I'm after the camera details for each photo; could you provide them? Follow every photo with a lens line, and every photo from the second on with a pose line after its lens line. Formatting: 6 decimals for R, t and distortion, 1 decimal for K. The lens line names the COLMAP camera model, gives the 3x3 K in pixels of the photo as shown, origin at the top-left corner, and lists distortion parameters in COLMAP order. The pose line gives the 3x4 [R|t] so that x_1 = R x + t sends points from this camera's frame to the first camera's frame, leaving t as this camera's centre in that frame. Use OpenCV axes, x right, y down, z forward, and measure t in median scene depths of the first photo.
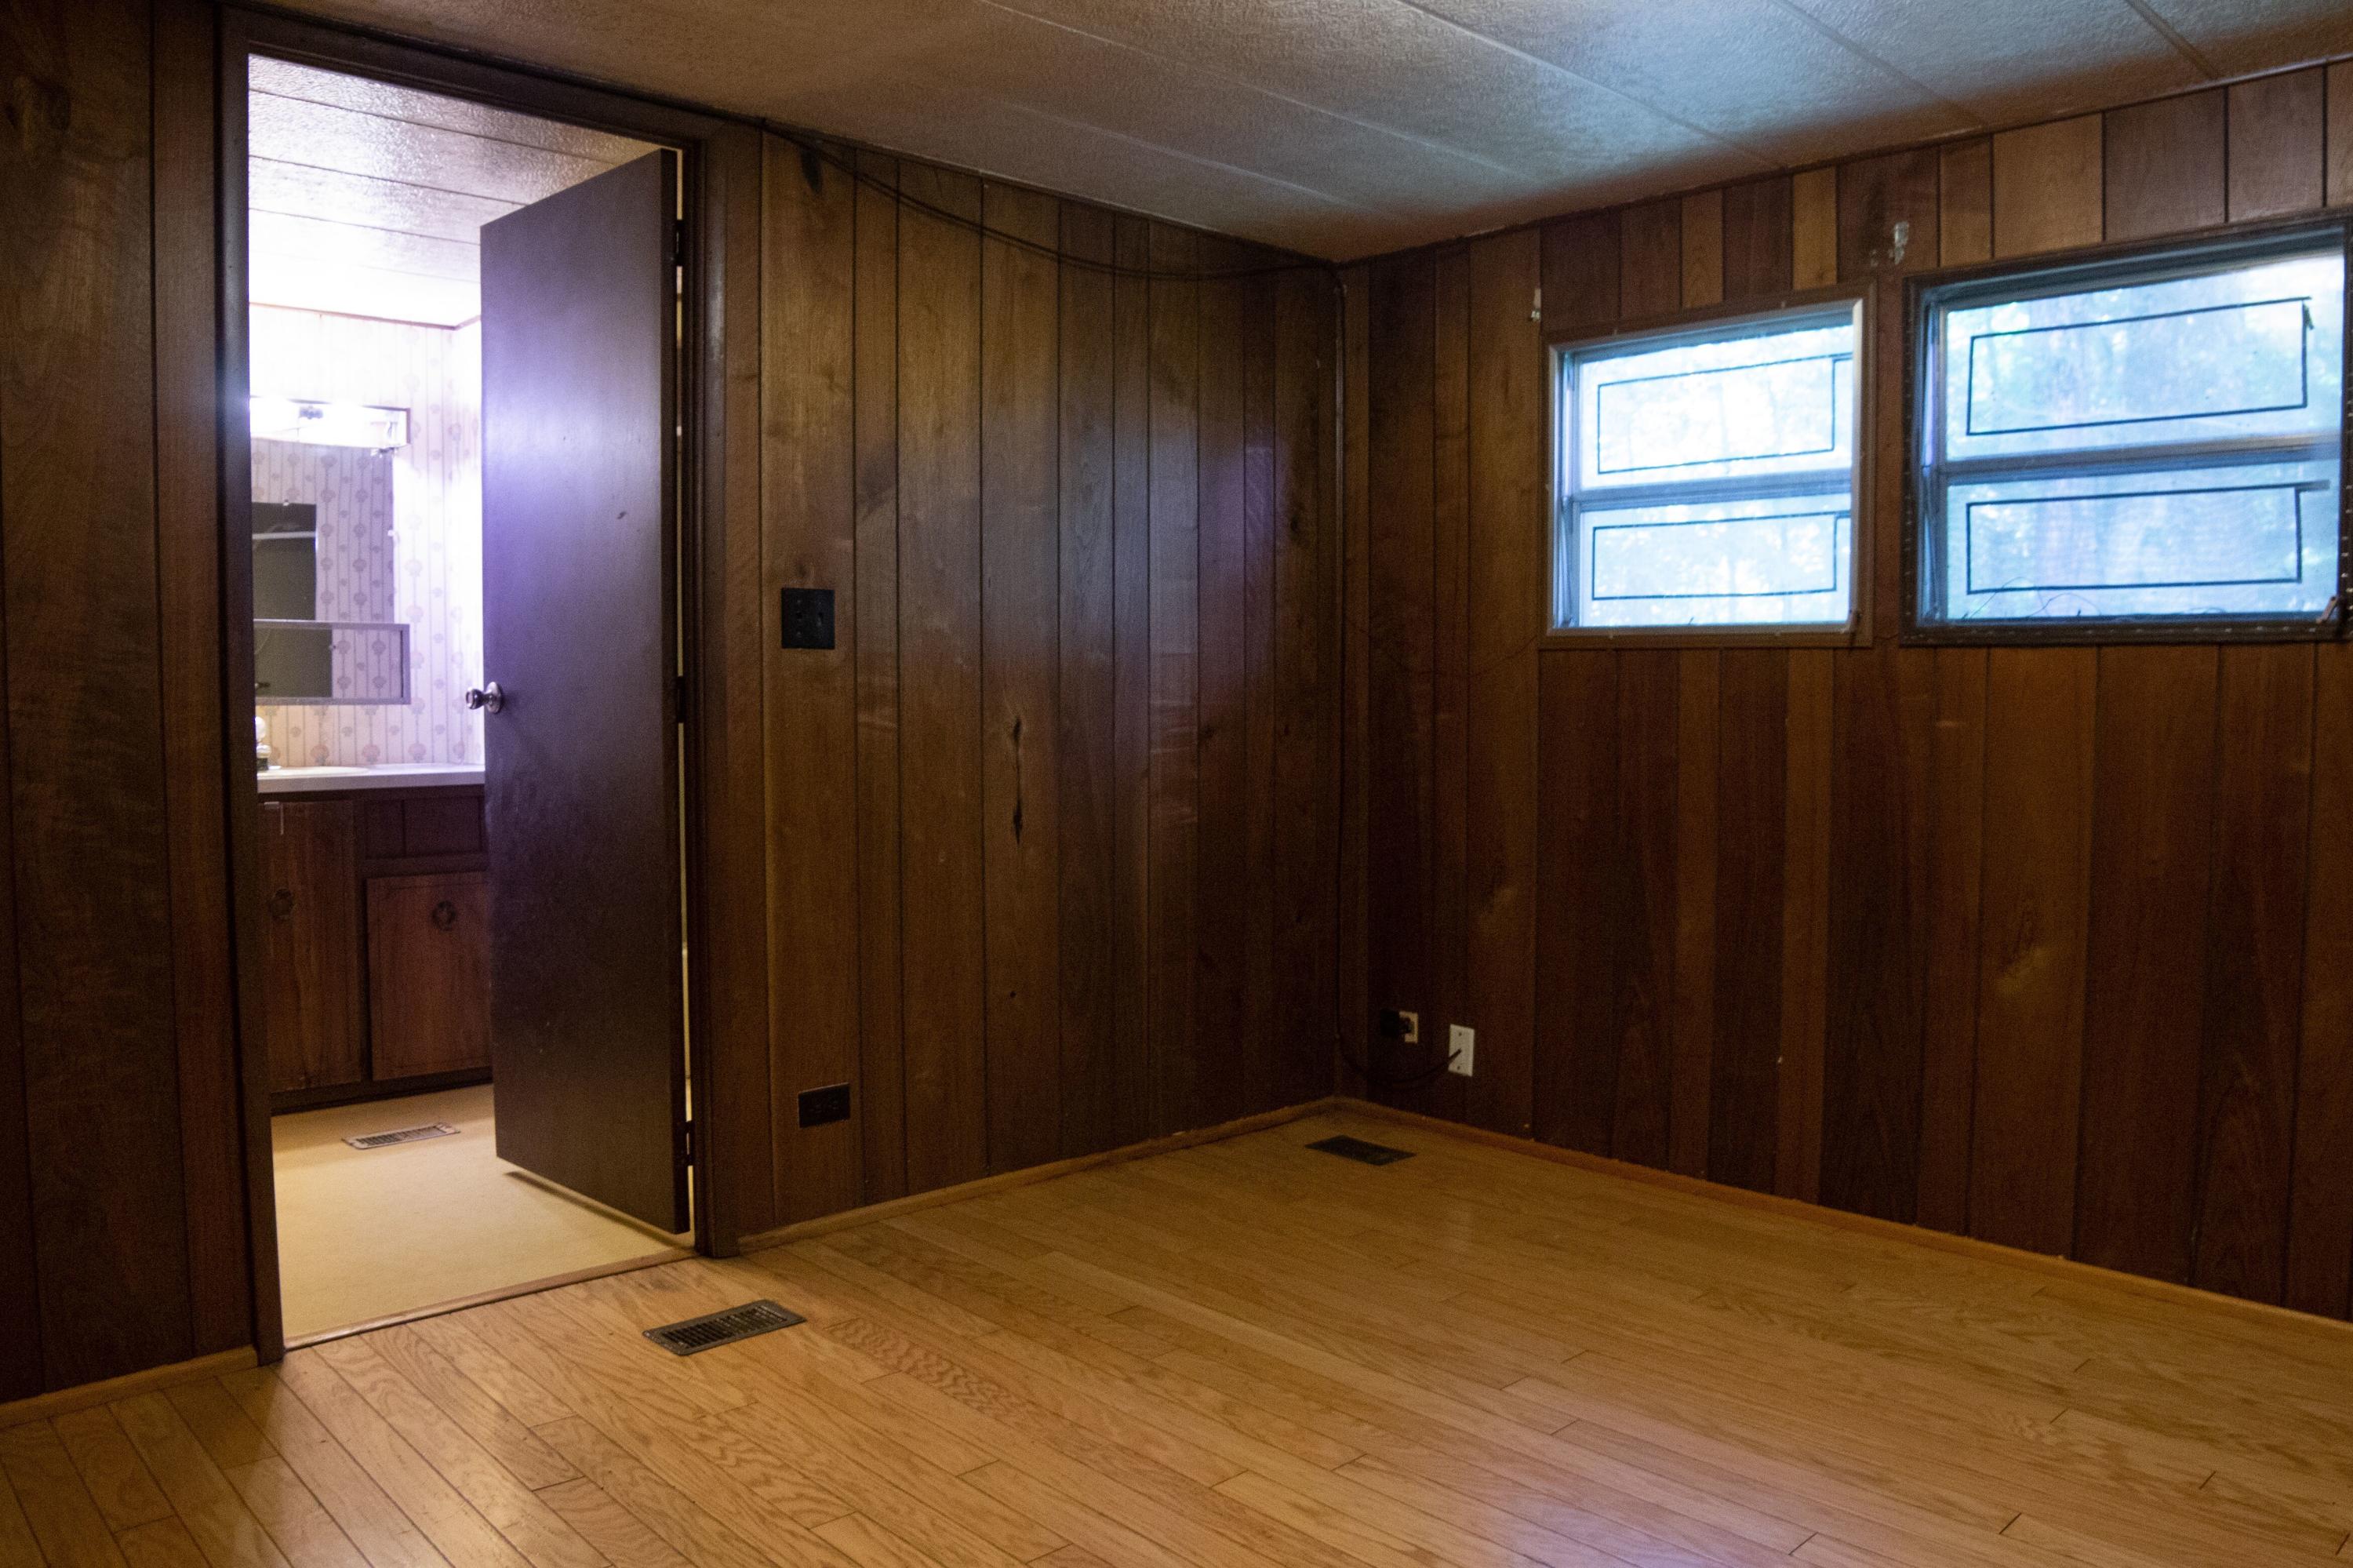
lens RADIAL K [[1687.9, 0, 1176.5], [0, 1687.9, 784.0], [0, 0, 1]] dist [-0.070286, 0.001992]
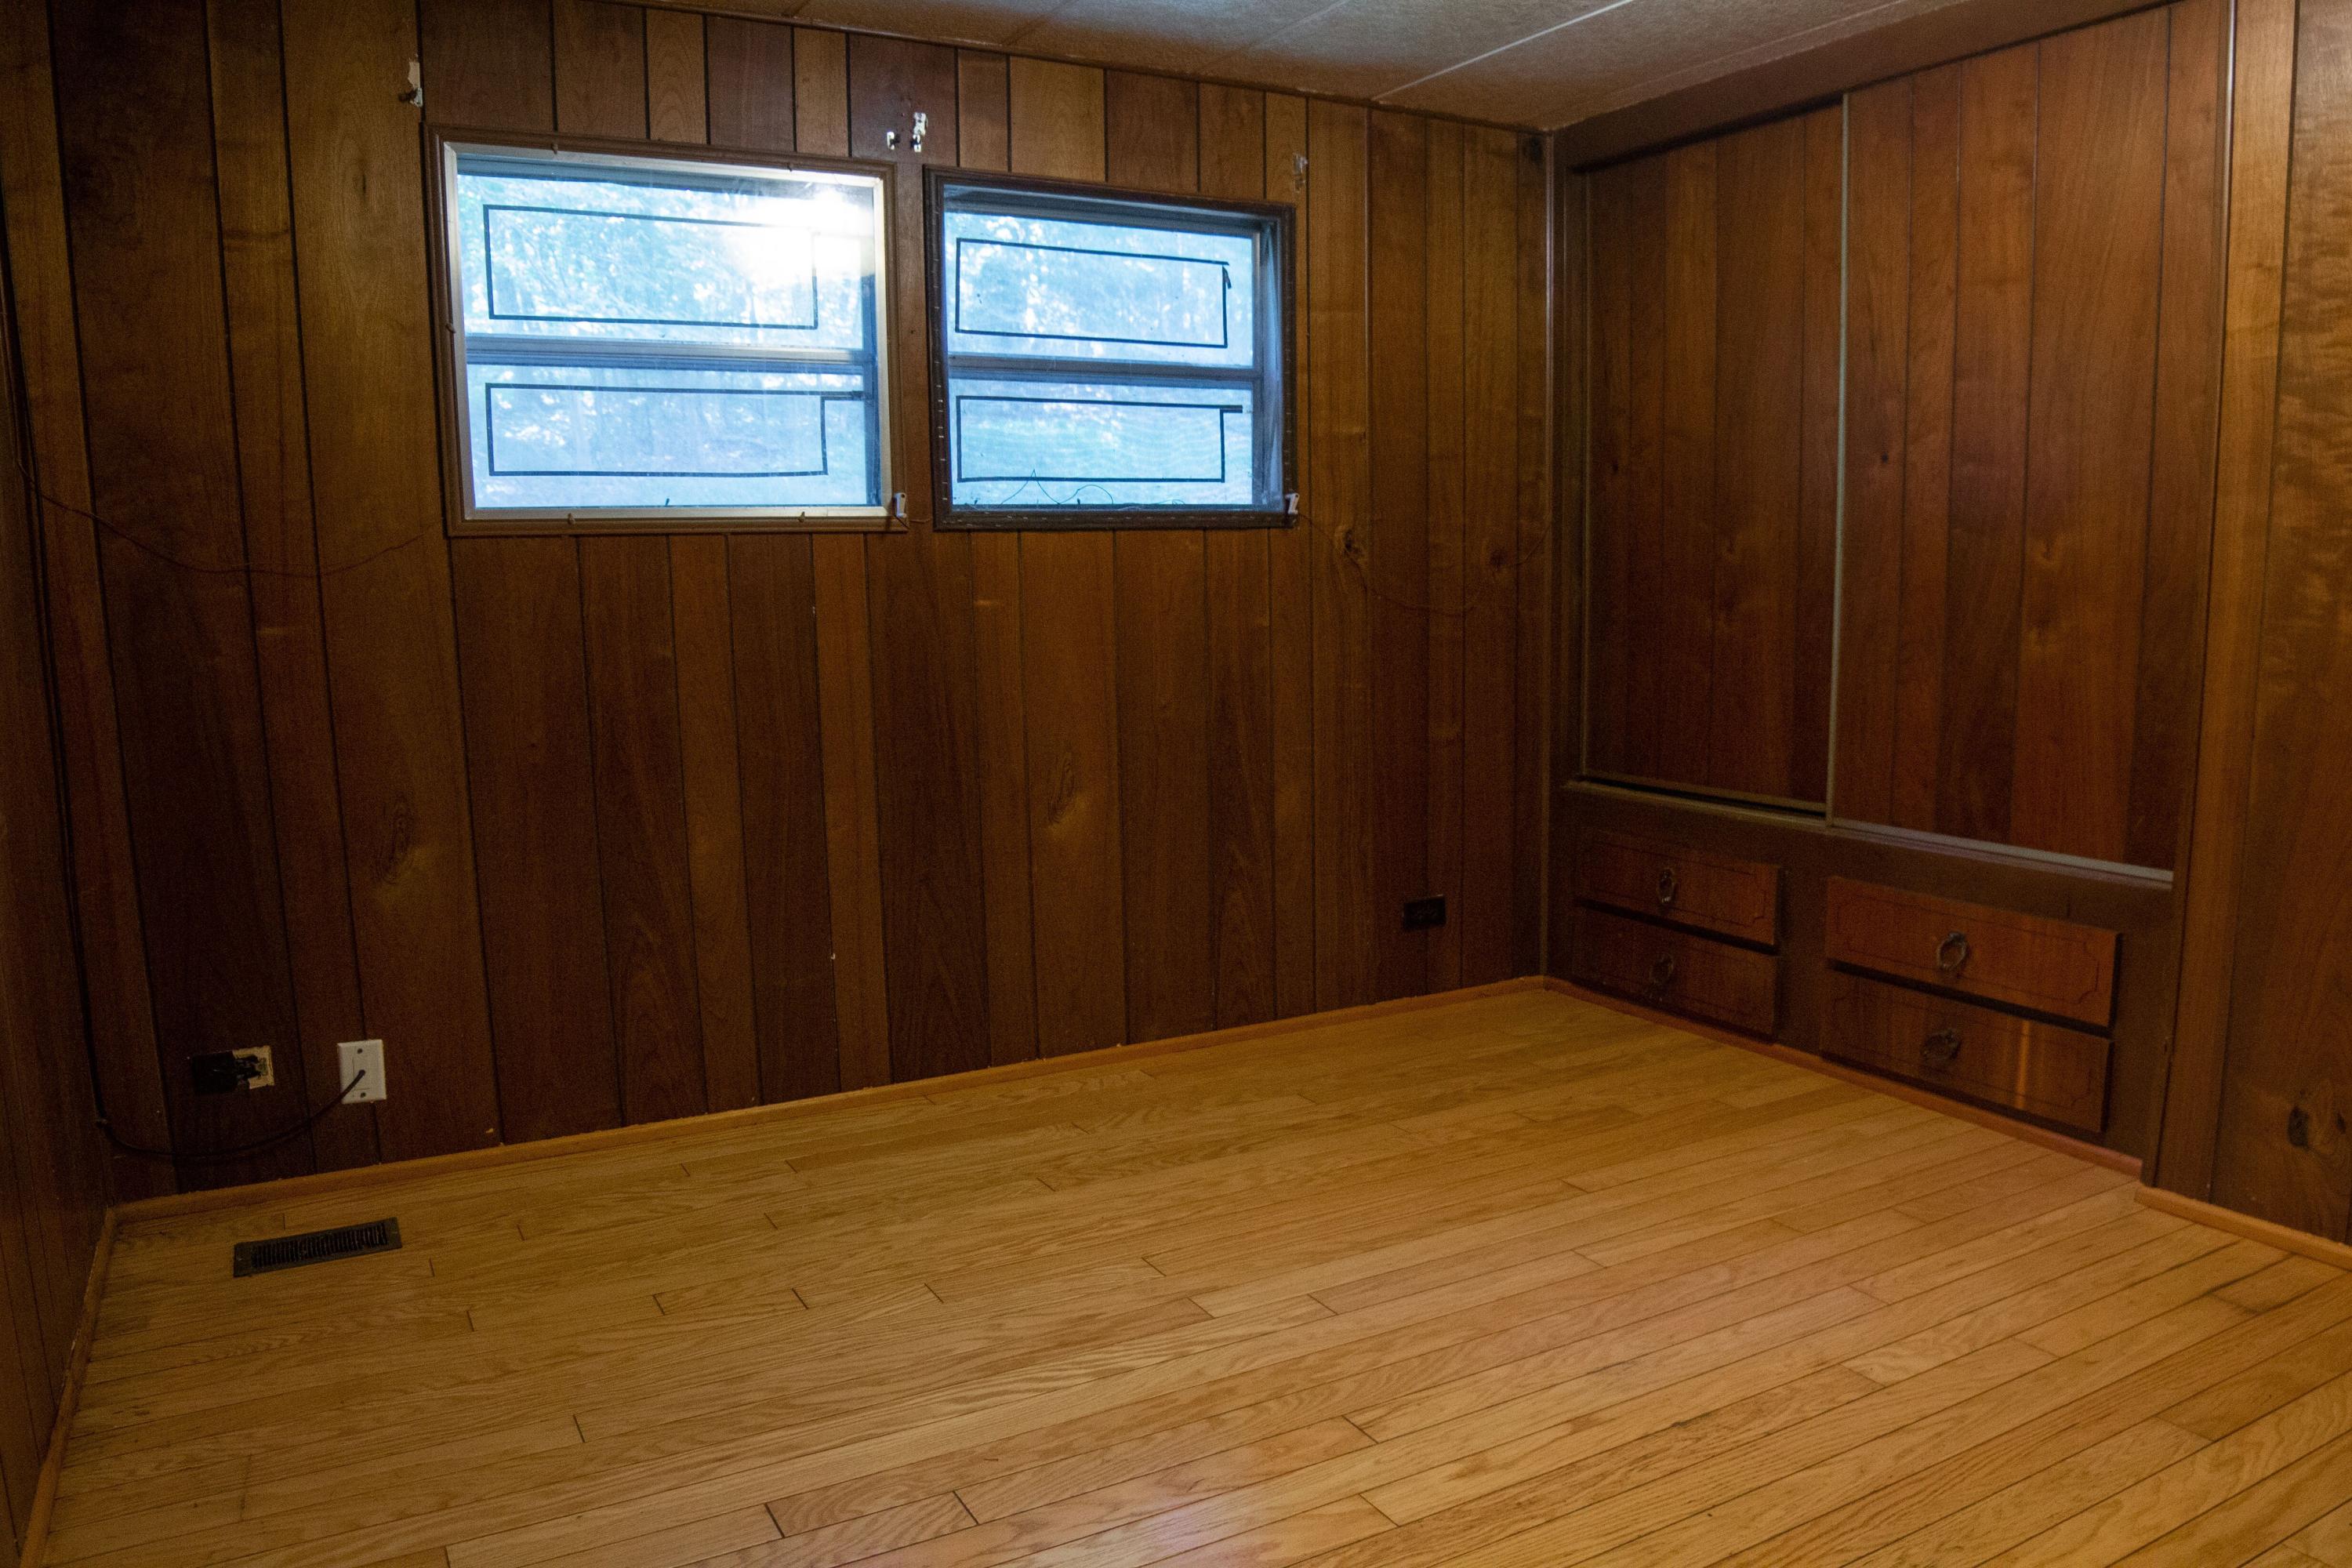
lens RADIAL K [[1573.1, 0, 1176.0], [0, 1573.1, 784.0], [0, 0, 1]] dist [-0.122201, 0.069160]
pose [[0.274734, -0.146013, 0.950369, -0.480246], [0.070658, 0.988796, 0.131491, -0.044859], [-0.958921, 0.031026, 0.281973, 0.598627]]
